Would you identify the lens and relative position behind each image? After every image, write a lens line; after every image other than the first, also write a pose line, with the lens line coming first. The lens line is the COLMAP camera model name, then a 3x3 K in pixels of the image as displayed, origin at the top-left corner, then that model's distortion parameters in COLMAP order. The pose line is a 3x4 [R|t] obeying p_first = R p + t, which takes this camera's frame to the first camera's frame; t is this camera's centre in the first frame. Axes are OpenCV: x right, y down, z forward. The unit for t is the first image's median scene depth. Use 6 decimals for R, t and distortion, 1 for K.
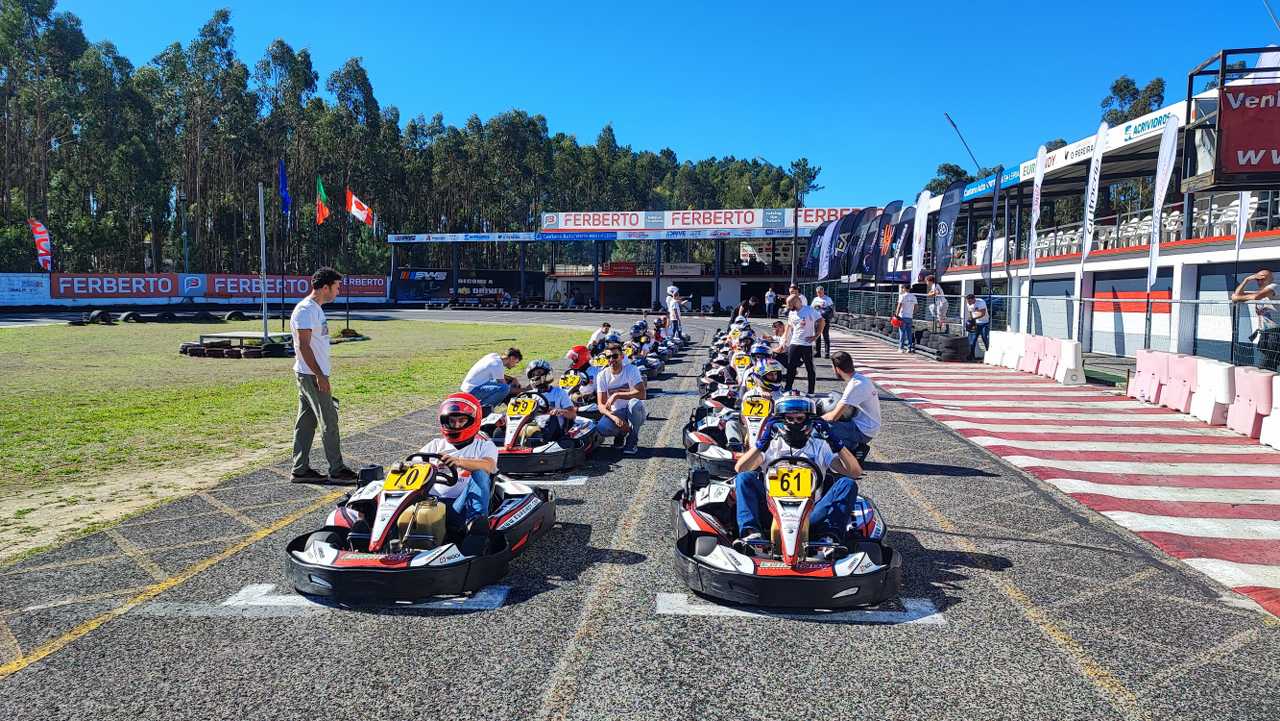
lens RADIAL K [[928.4, 0, 650.1], [0, 928.4, 369.3], [0, 0, 1]] dist [0.053081, -0.065189]
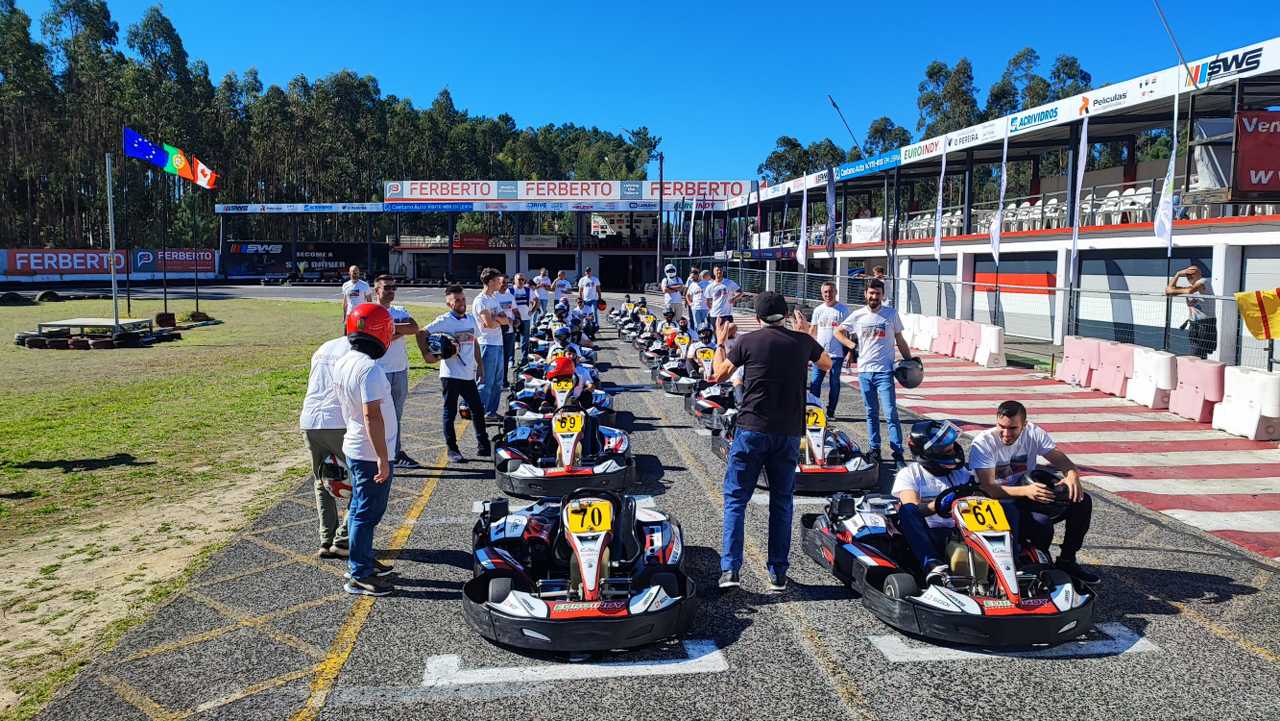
lens RADIAL K [[951.3, 0, 654.2], [0, 951.3, 354.3], [0, 0, 1]] dist [0.000516, -0.046638]
pose [[0.983879, -0.018779, 0.177845, -0.101753], [0.016173, 0.999740, 0.016091, -0.019737], [-0.178101, -0.012955, 0.983927, 0.018162]]
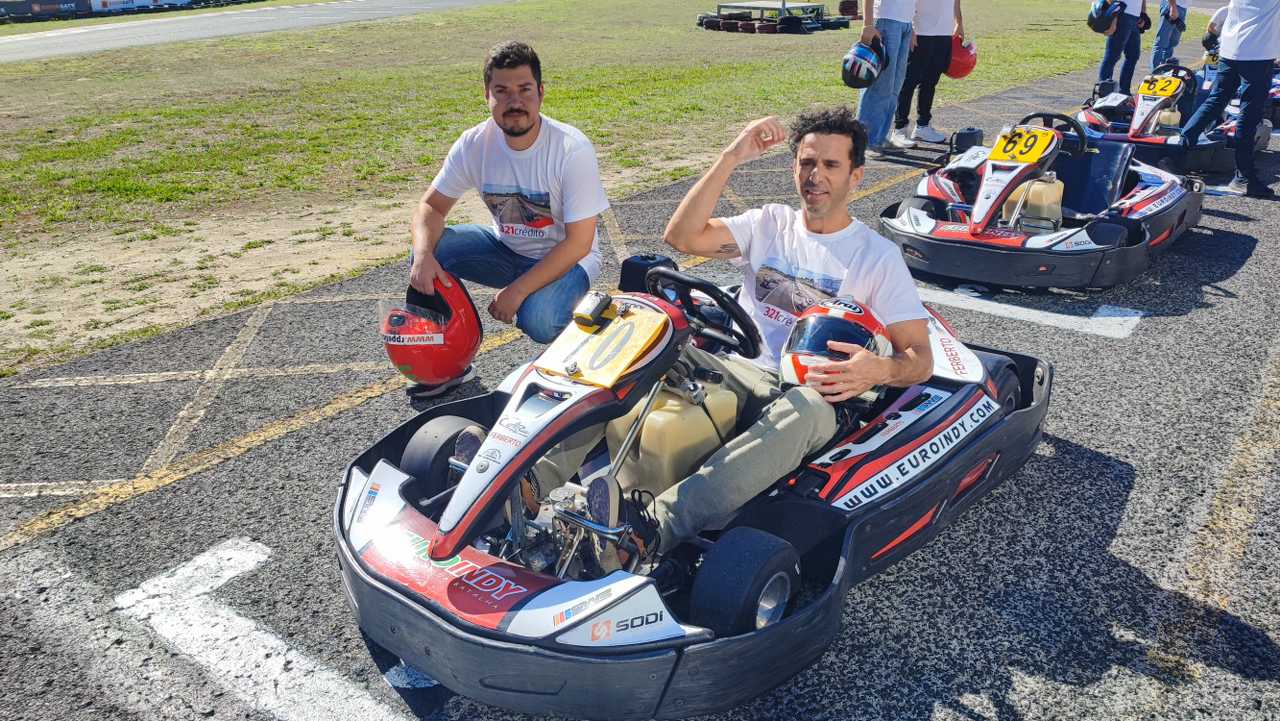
lens RADIAL K [[1000.3, 0, 642.3], [0, 1000.3, 308.5], [0, 0, 1]] dist [0.051721, -0.091961]
pose [[0.842257, 0.172715, -0.510659, -0.009362], [-0.041245, 0.965155, 0.258407, -0.002516], [0.537496, -0.196583, 0.820033, 0.199527]]
